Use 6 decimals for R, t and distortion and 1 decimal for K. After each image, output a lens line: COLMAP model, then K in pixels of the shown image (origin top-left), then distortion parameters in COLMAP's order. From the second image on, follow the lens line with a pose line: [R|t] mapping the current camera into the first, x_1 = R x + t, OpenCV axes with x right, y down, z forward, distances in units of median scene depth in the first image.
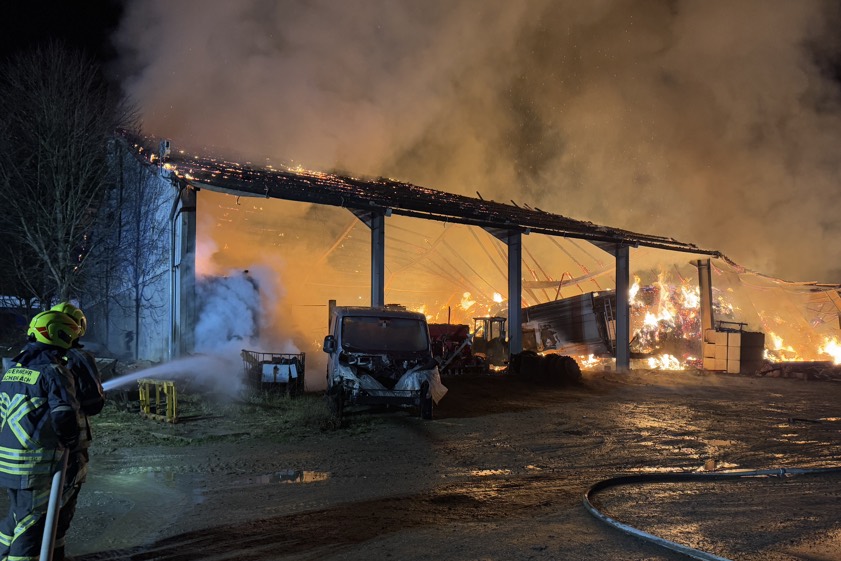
lens RADIAL K [[654.9, 0, 420.0], [0, 654.9, 279.1], [0, 0, 1]] dist [0.047156, 0.001240]
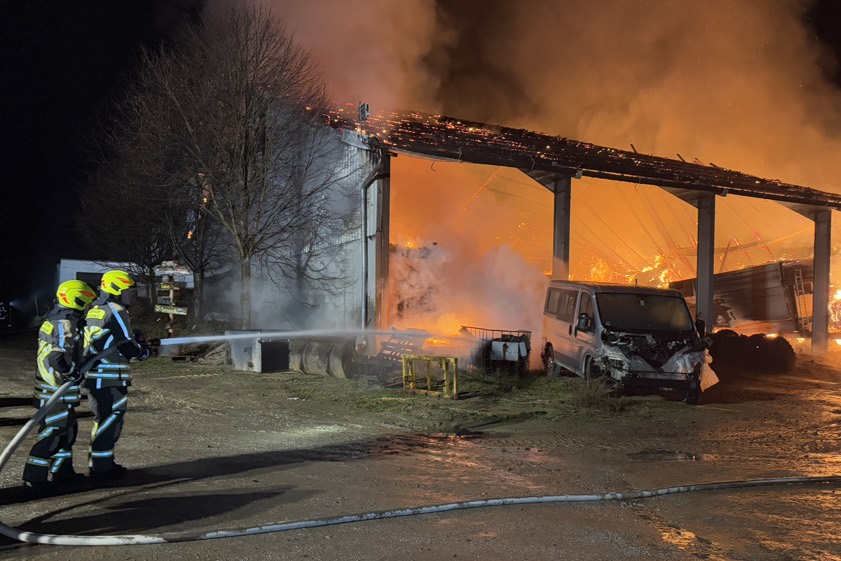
lens RADIAL K [[746.0, 0, 420.2], [0, 746.0, 285.4], [0, 0, 1]] dist [-0.058484, -0.027471]
pose [[0.987329, 0.006822, -0.158541, -0.095363], [0.001976, 0.998470, 0.055270, -0.006378], [0.158675, -0.054883, 0.985804, -0.041647]]
